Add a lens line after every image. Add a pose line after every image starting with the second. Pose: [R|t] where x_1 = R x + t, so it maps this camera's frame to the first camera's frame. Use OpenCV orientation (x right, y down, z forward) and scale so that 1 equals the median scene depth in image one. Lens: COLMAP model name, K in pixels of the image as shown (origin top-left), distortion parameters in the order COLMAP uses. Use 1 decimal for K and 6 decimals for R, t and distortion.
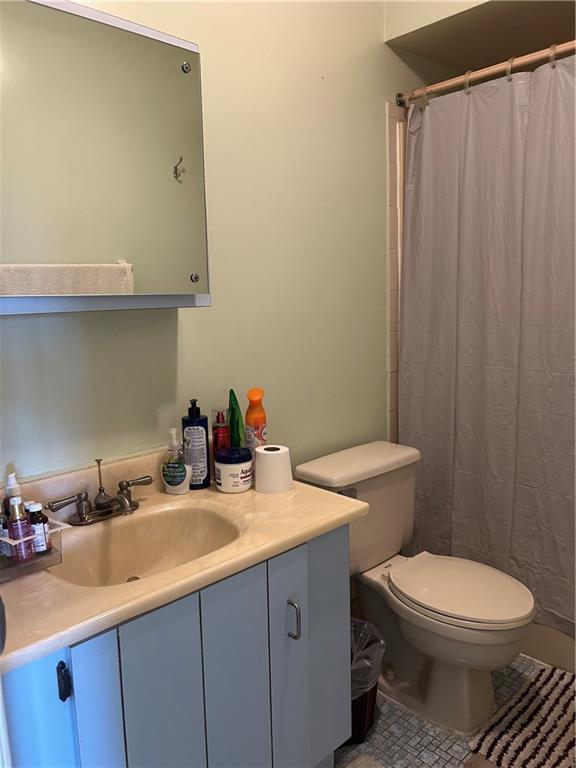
lens RADIAL K [[581.4, 0, 283.1], [0, 581.4, 387.4], [0, 0, 1]] dist [0.059154, -0.064330]
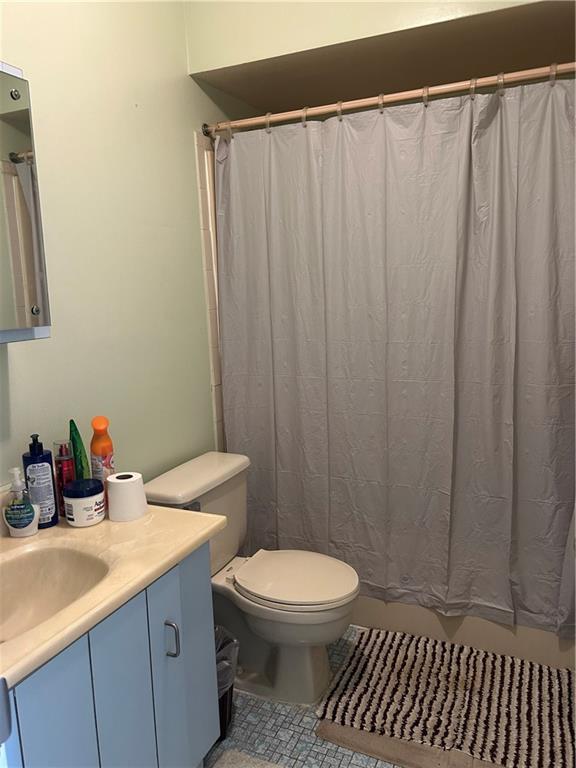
lens RADIAL K [[581.4, 0, 284.7], [0, 581.4, 386.4], [0, 0, 1]] dist [0.059154, -0.064330]
pose [[0.929556, -0.066211, 0.362686, -0.095825], [0.065866, 0.997739, 0.013331, -0.036949], [-0.362749, 0.011496, 0.931816, -0.037700]]
